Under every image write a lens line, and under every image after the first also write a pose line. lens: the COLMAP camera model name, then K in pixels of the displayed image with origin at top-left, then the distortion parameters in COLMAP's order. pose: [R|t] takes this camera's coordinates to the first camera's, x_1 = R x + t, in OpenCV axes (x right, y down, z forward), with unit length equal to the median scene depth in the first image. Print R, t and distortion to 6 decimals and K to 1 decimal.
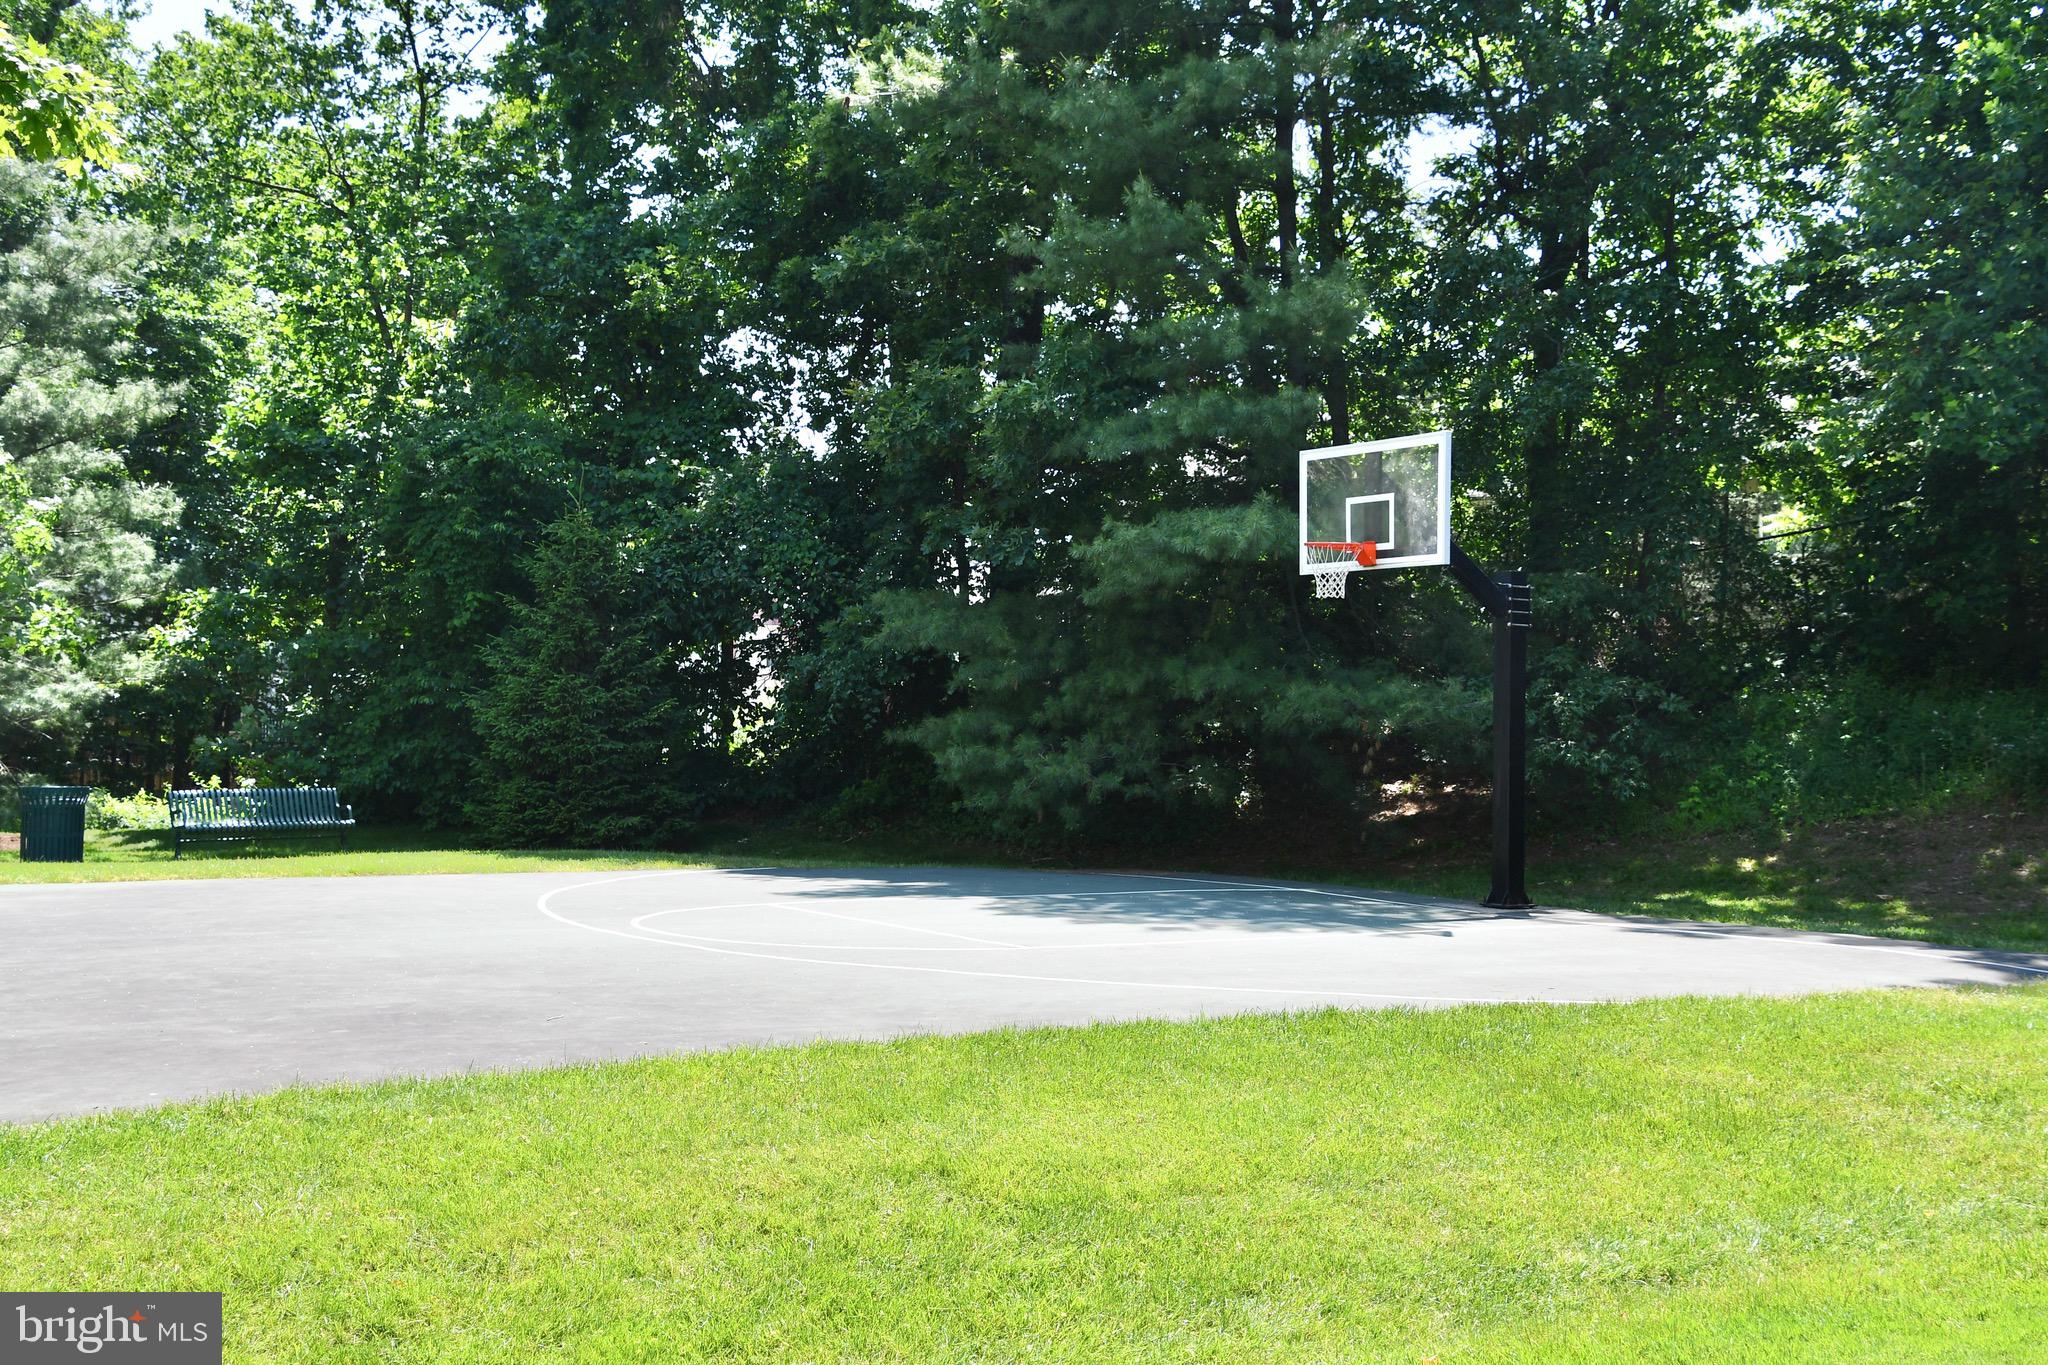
lens RADIAL K [[2496.2, 0, 1023.4], [0, 2496.2, 675.8], [0, 0, 1]] dist [0.085555, 0.000000]
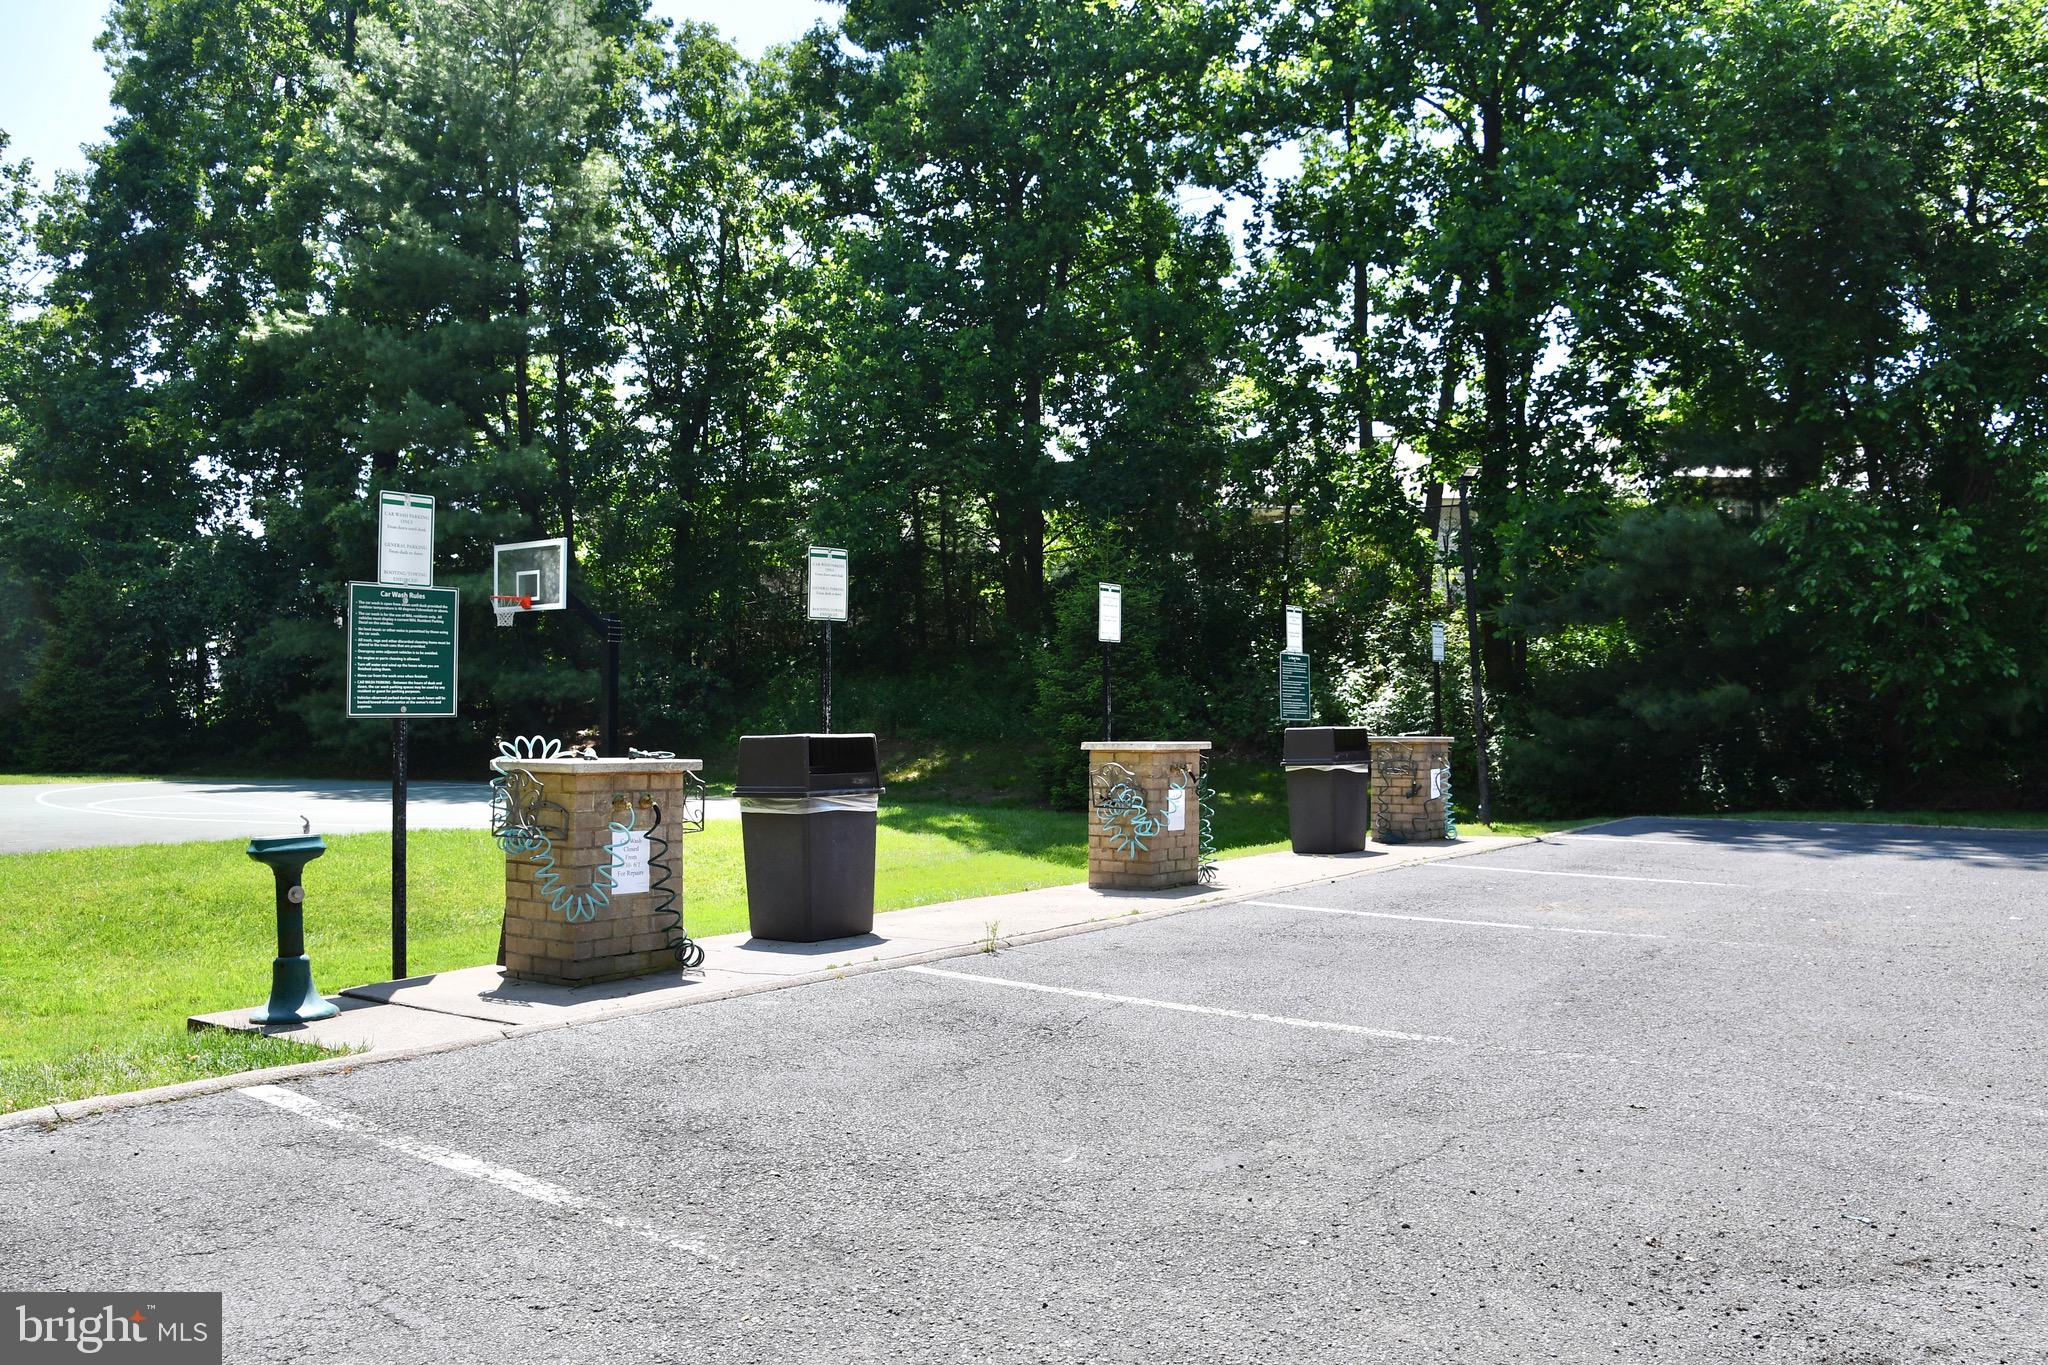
lens RADIAL K [[1605.9, 0, 1028.8], [0, 1605.9, 691.1], [0, 0, 1]] dist [-0.128426, 0.061799]
pose [[0.942586, -0.002749, 0.333952, 0.061293], [-0.000911, 0.999941, 0.010803, 0.002466], [-0.333962, -0.010487, 0.942528, -0.148135]]
